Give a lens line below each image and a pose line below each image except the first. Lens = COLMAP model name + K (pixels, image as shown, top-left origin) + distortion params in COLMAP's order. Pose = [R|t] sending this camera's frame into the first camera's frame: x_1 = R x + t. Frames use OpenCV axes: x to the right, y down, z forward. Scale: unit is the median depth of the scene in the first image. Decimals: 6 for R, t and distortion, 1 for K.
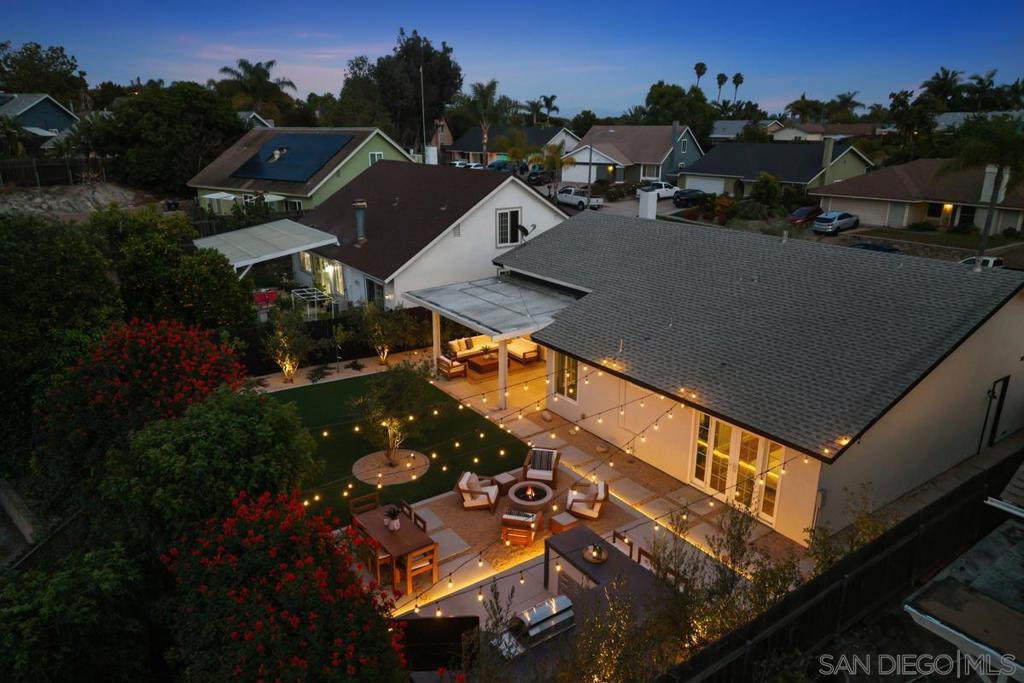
lens RADIAL K [[685.5, 0, 512.0], [0, 685.5, 341.5], [0, 0, 1]] dist [0.055635, -0.084612]
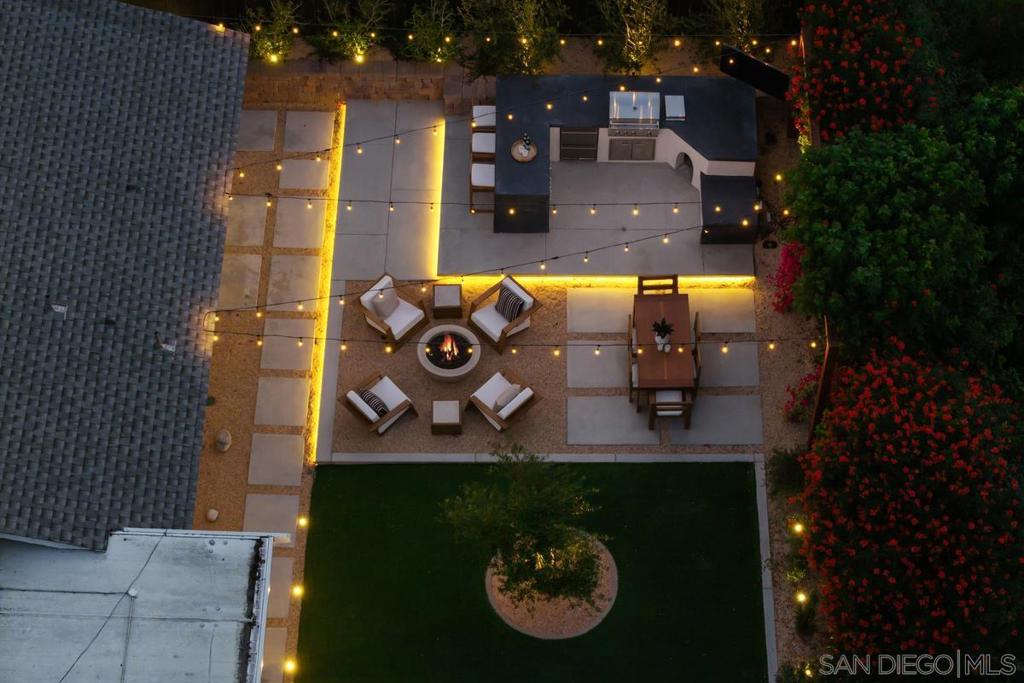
lens RADIAL K [[2045.1, 0, 512.0], [0, 2045.1, 341.5], [0, 0, 1]] dist [-0.015438, -0.055980]
pose [[-0.821614, -0.469756, 0.322925, -0.540297], [0.170569, 0.337946, 0.925580, -1.312345], [-0.543928, 0.815550, -0.197535, 1.055541]]
